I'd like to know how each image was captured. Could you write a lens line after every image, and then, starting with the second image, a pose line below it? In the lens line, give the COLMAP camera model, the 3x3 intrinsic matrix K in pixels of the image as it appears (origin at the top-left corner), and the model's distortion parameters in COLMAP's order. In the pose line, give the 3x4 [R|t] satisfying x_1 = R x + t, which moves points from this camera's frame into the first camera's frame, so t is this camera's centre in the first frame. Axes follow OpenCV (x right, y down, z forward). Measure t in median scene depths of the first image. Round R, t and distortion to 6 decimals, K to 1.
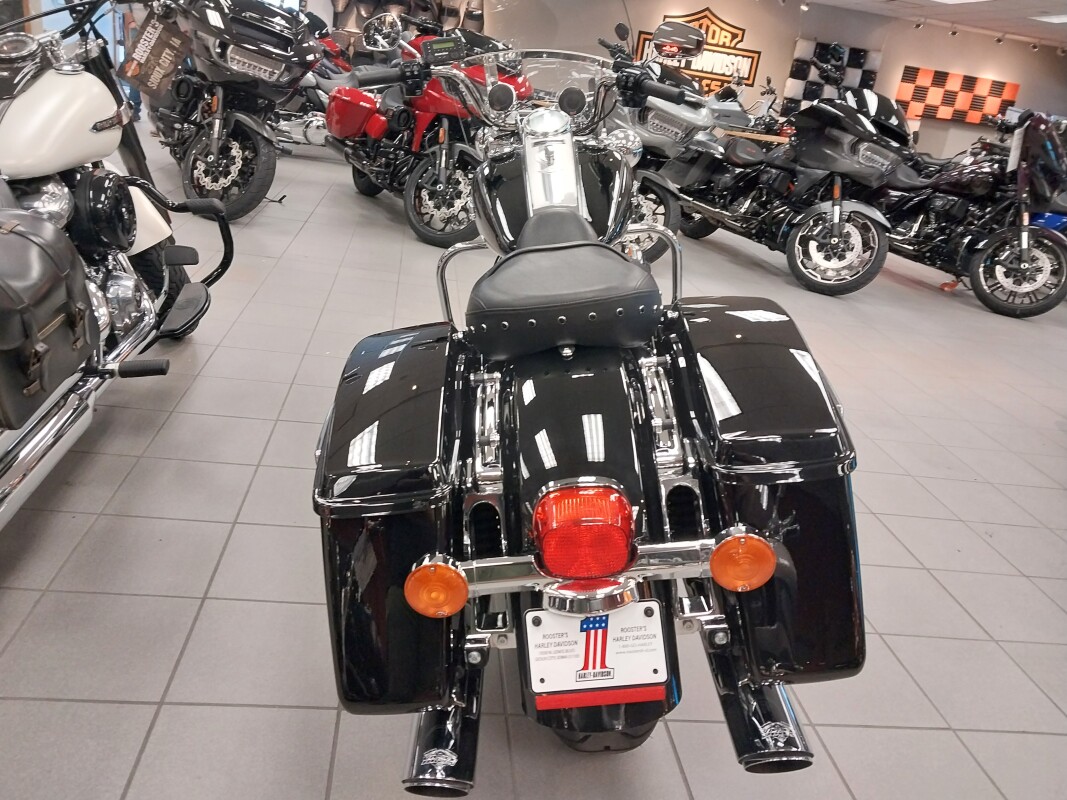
lens RADIAL K [[841.5, 0, 533.5], [0, 841.5, 400.0], [0, 0, 1]] dist [0.000503, 0.000828]
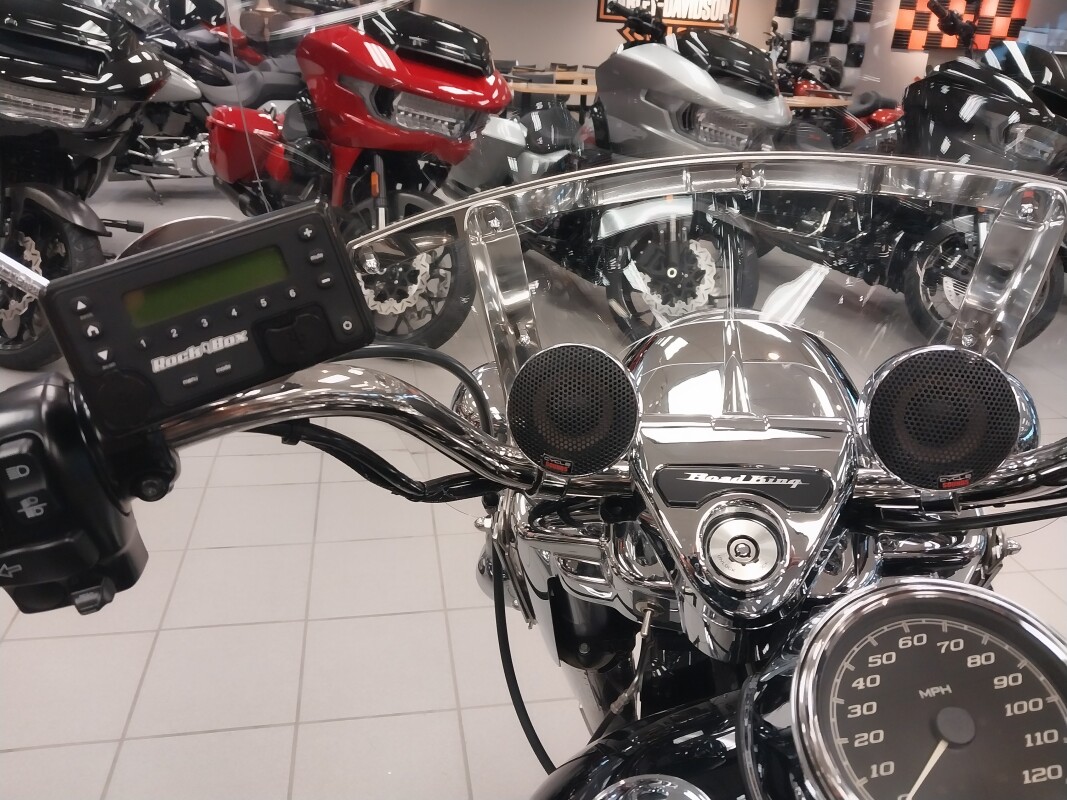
lens RADIAL K [[841.5, 0, 533.5], [0, 841.5, 400.0], [0, 0, 1]] dist [0.000503, 0.000828]
pose [[0.993927, -0.107199, 0.024847, -0.023425], [0.105929, 0.993225, 0.047772, -0.161739], [-0.029800, -0.044850, 0.998549, 0.343326]]
